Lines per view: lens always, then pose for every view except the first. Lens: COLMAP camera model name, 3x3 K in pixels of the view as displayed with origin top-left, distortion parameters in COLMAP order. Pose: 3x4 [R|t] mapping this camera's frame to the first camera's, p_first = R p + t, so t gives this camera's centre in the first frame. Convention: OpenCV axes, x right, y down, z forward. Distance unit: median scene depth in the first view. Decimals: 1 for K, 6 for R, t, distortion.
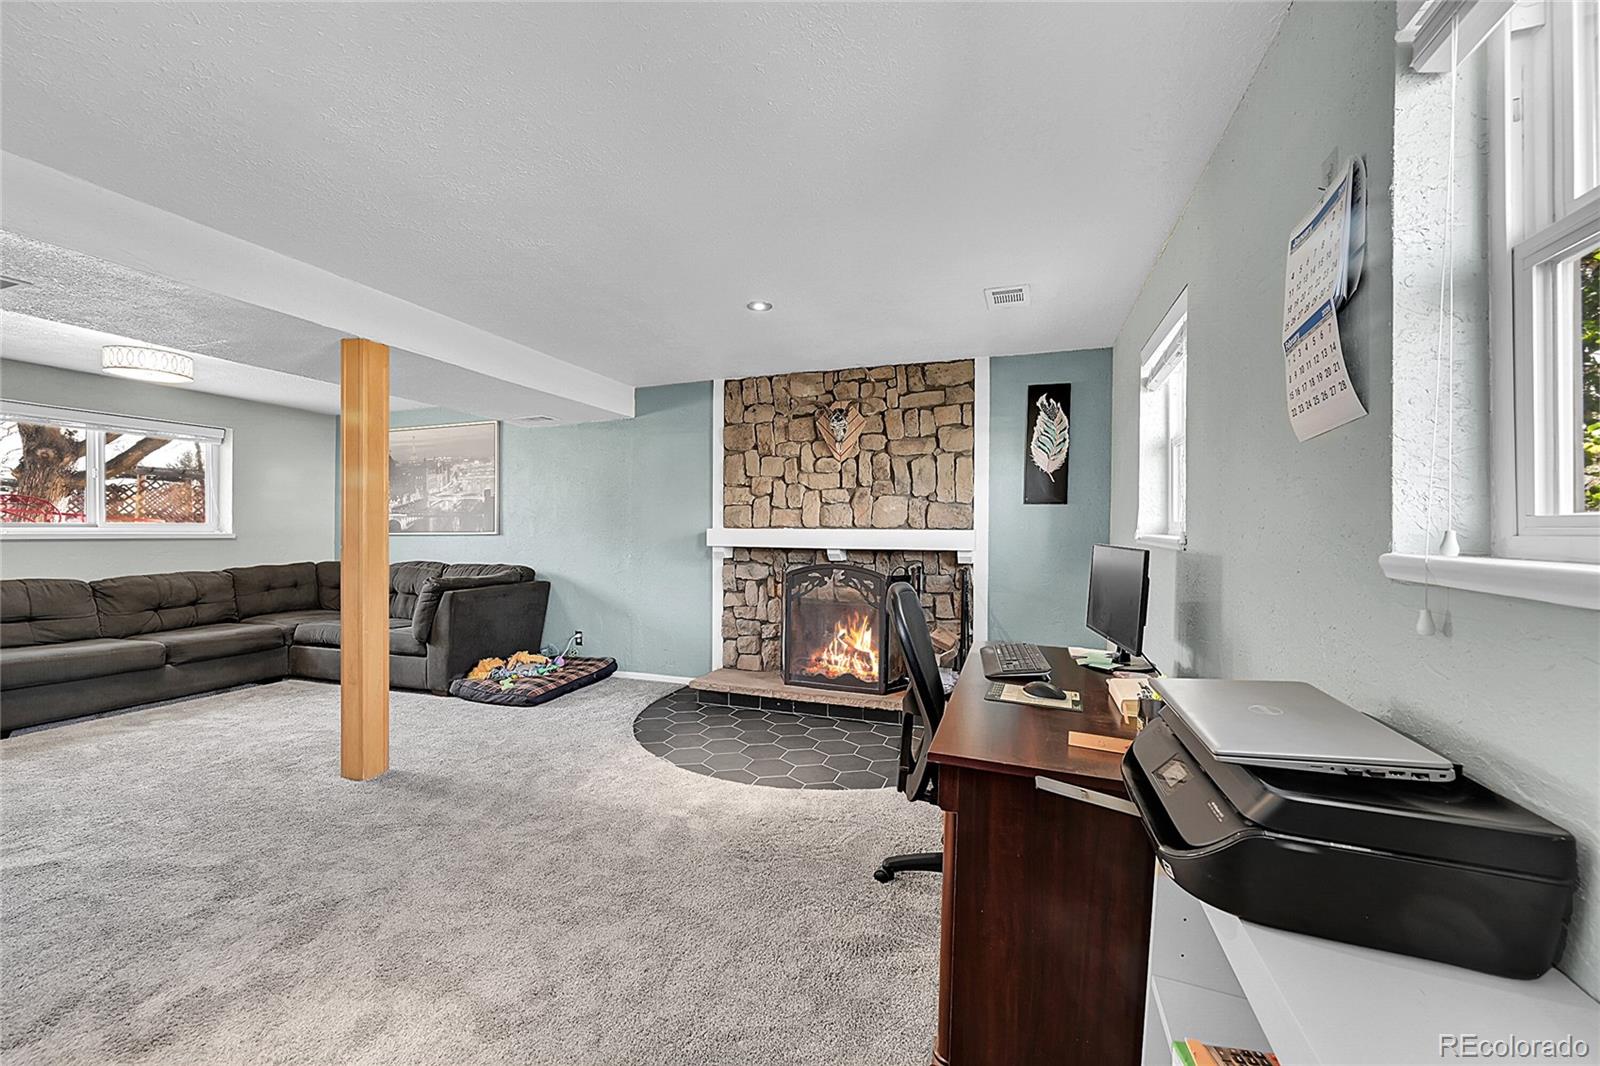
lens RADIAL K [[624.2, 0, 792.8], [0, 624.2, 530.8], [0, 0, 1]] dist [0.000762, -0.000167]
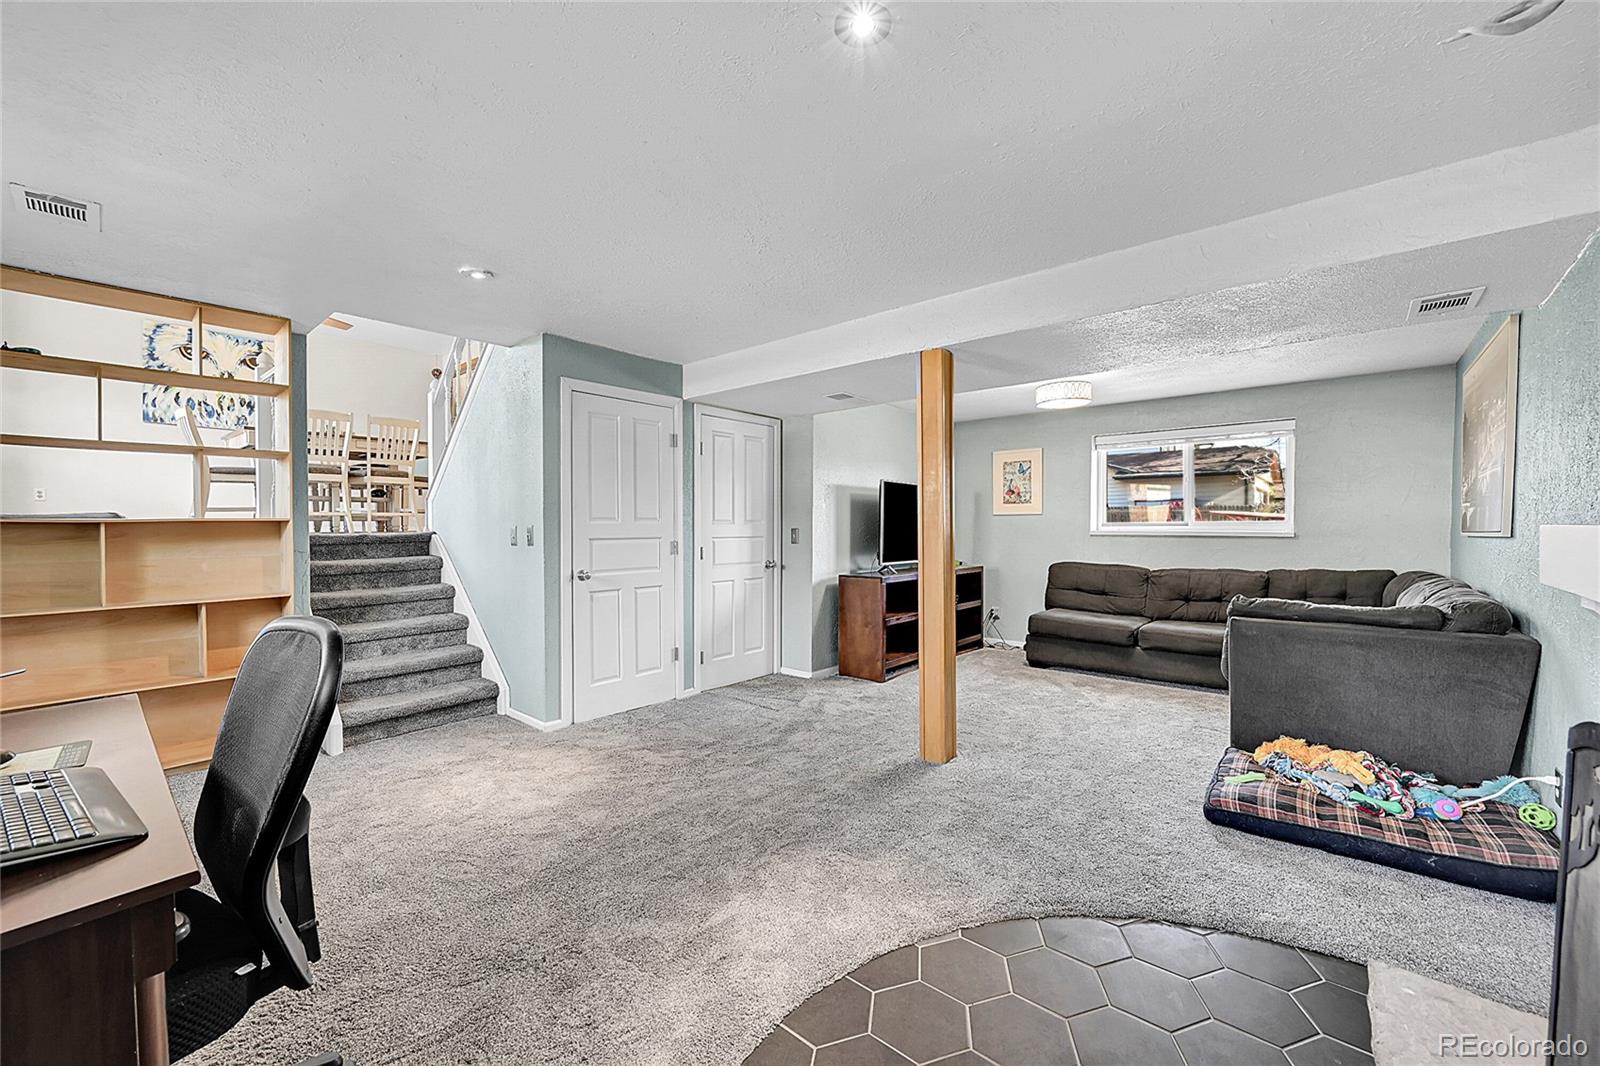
lens RADIAL K [[624.2, 0, 791.1], [0, 624.2, 532.4], [0, 0, 1]] dist [0.000762, -0.000167]
pose [[-0.368106, 0.007116, -0.929757, 0.272169], [0.000254, 0.999971, 0.007552, -0.002317], [0.929784, 0.002544, -0.368097, 0.800763]]
